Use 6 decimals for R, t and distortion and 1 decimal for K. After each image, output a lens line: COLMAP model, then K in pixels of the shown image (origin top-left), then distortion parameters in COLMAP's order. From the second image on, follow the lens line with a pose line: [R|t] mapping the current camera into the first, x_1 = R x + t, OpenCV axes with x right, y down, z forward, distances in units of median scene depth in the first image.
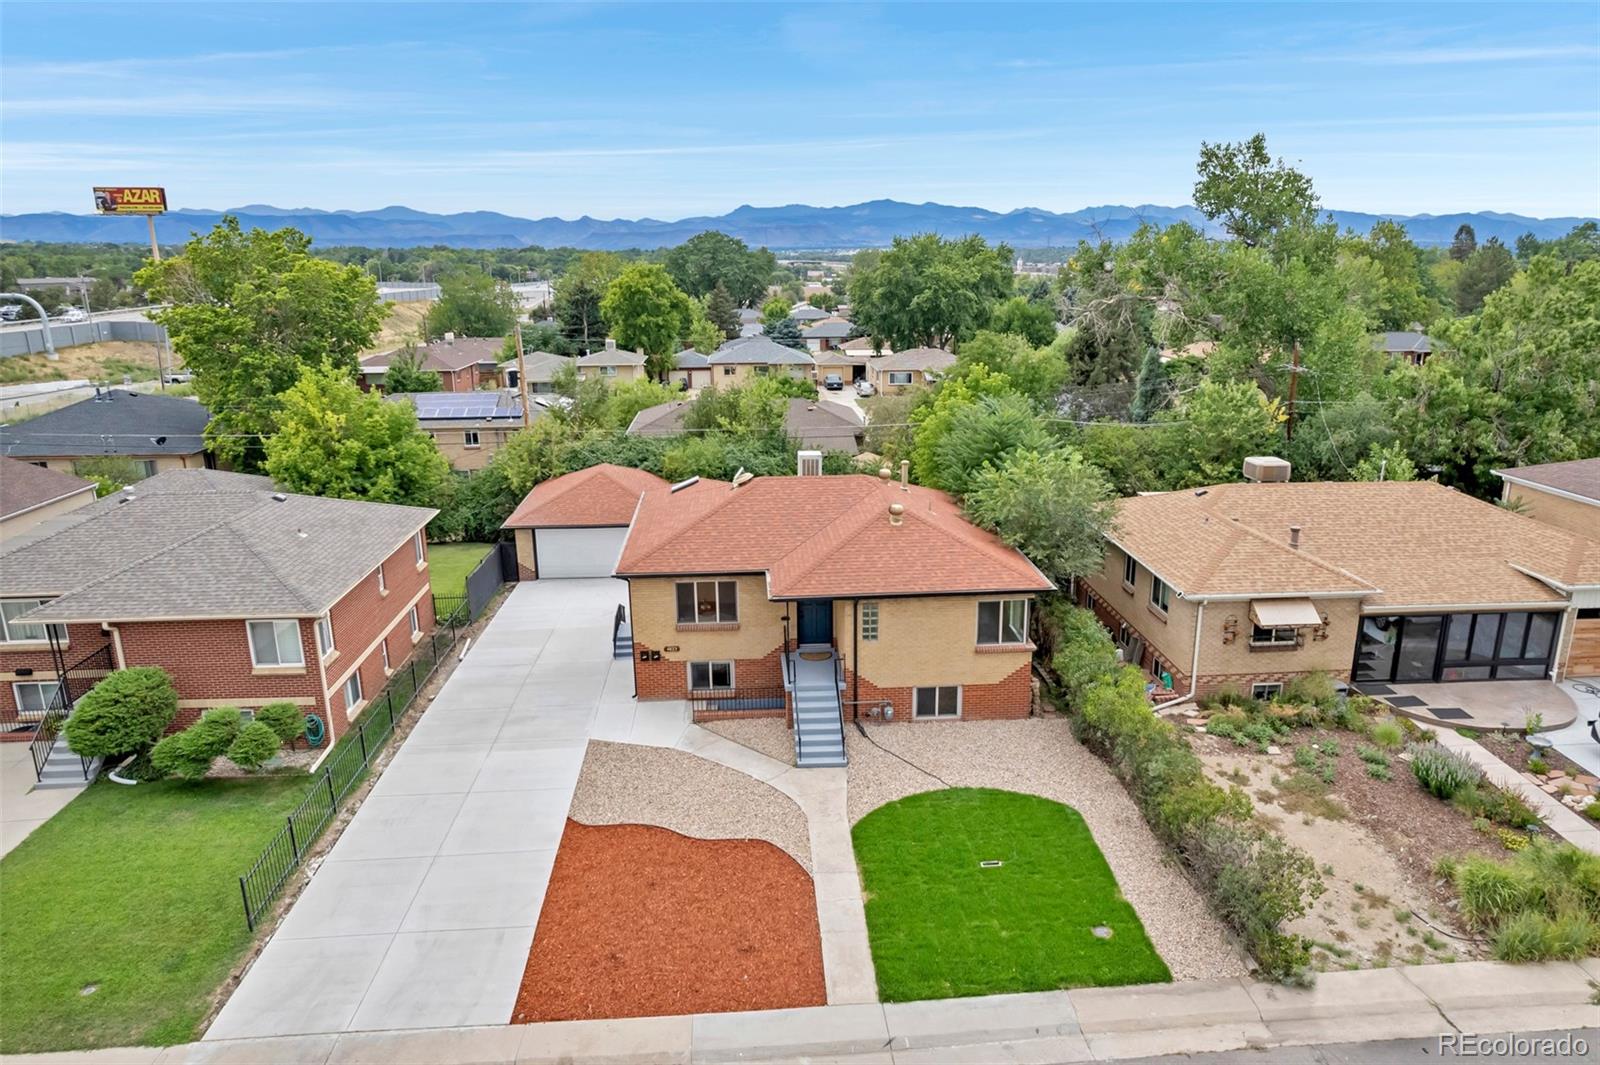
lens RADIAL K [[1043.8, 0, 813.7], [0, 1043.8, 511.3], [0, 0, 1]] dist [-0.064709, 0.051953]
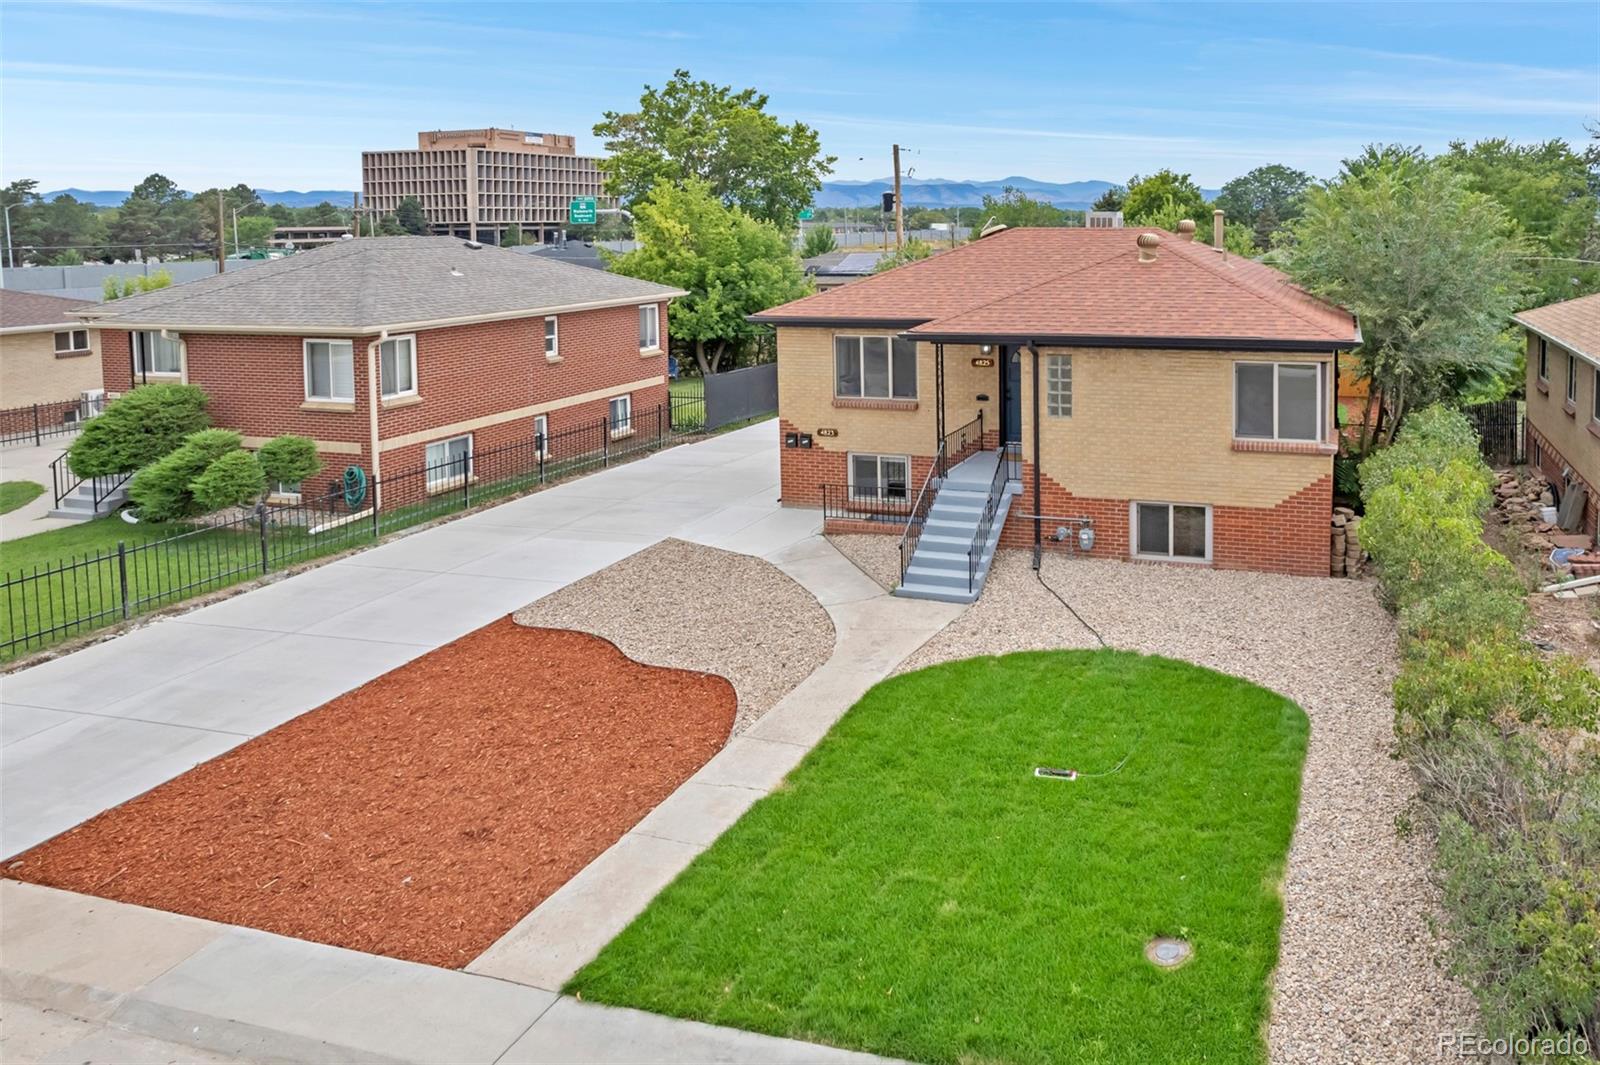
lens RADIAL K [[1069.6, 0, 1048.3], [0, 1069.6, 281.0], [0, 0, 1]] dist [0.004935, -0.021896]
pose [[0.948345, 0.015758, -0.316848, 0.246510], [-0.072777, 0.982935, -0.168943, 0.150394], [0.308779, 0.183276, 0.933309, 0.368269]]
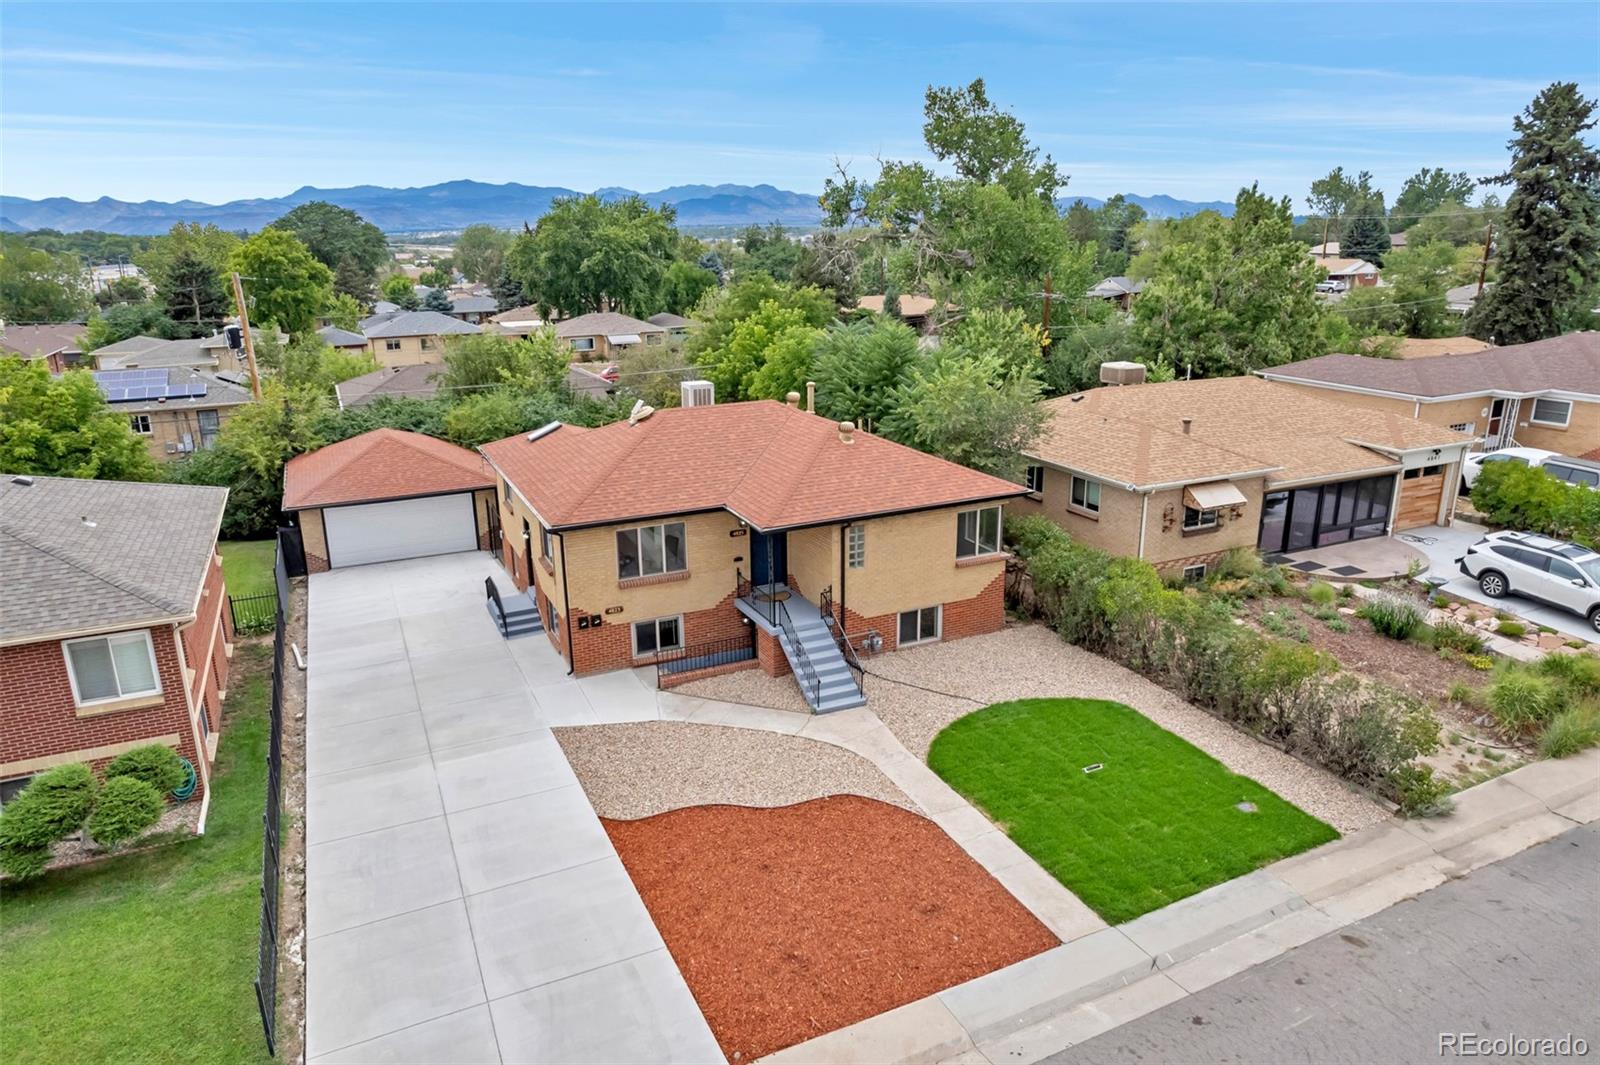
lens RADIAL K [[1033.2, 0, 800.0], [0, 1033.2, 532.5], [0, 0, 1]] dist [-0.069875, 0.061373]
pose [[0.933406, -0.107060, 0.342478, -0.290221], [0.093408, 0.994043, 0.056162, 0.038139], [-0.346450, -0.020432, 0.937846, 0.170177]]
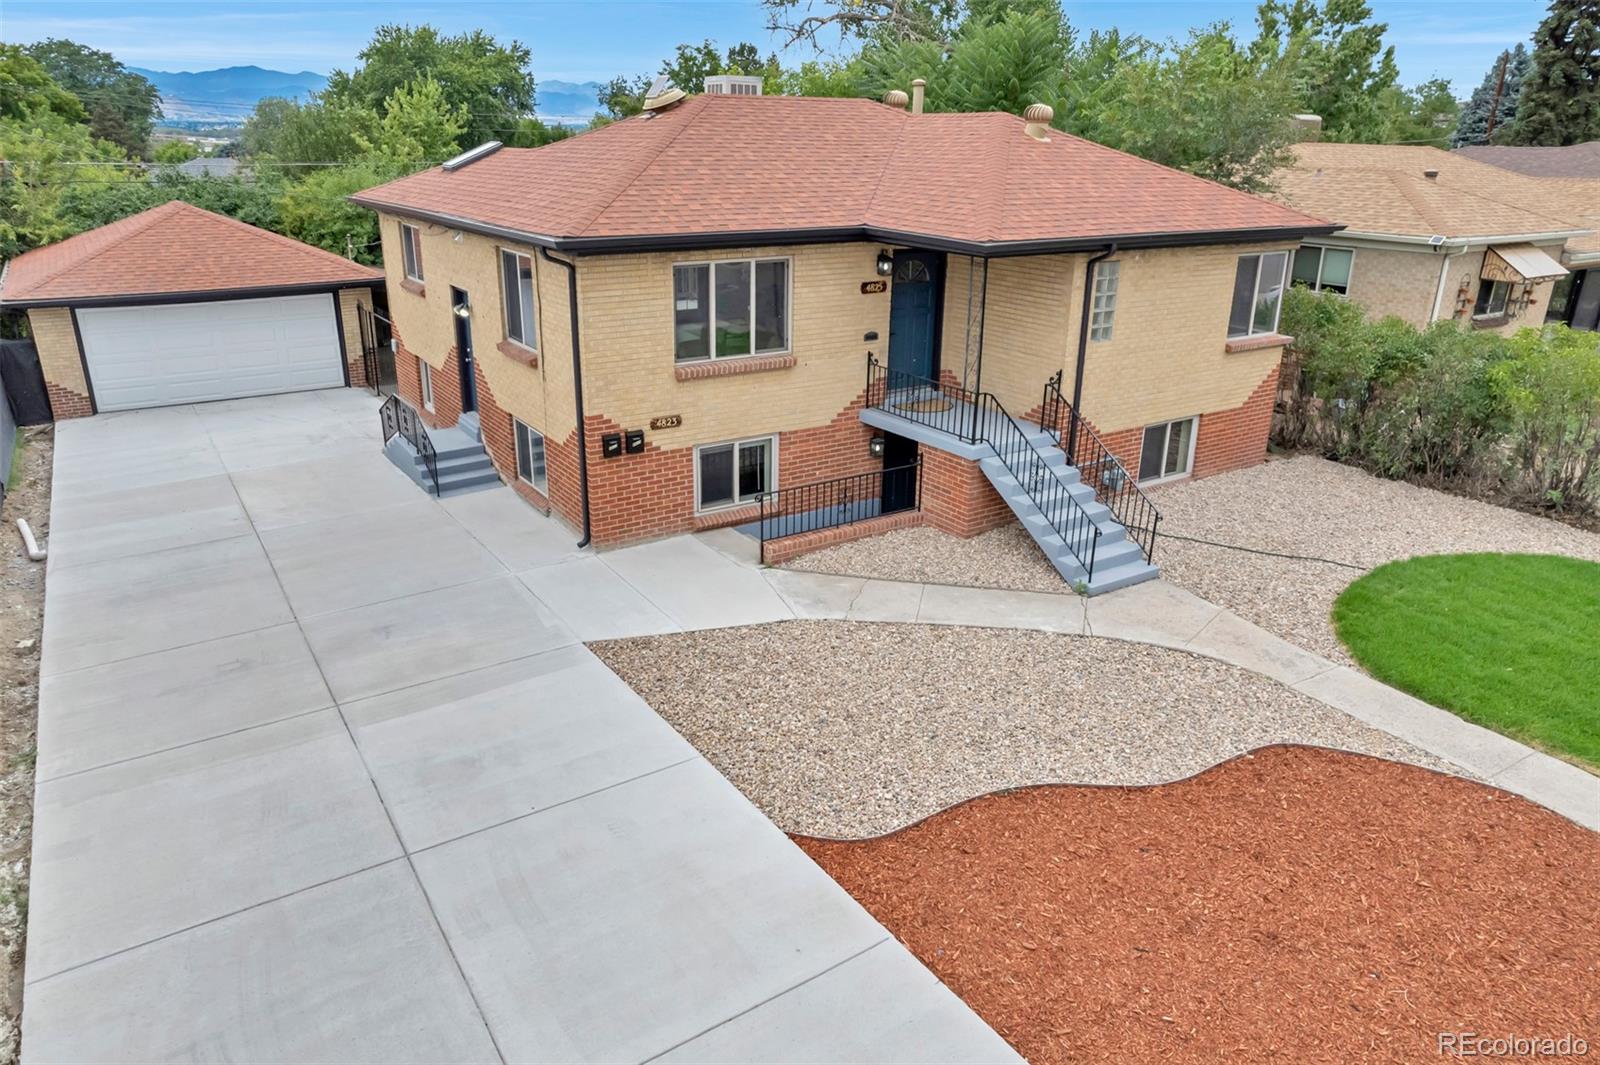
lens RADIAL K [[1073.7, 0, 800.0], [0, 1073.7, 532.5], [0, 0, 1]] dist [-0.078680, 0.080246]
pose [[0.871125, -0.156649, 0.465406, -0.325137], [0.101357, 0.984704, 0.141723, 0.125661], [-0.480488, -0.076286, 0.873677, 0.593712]]
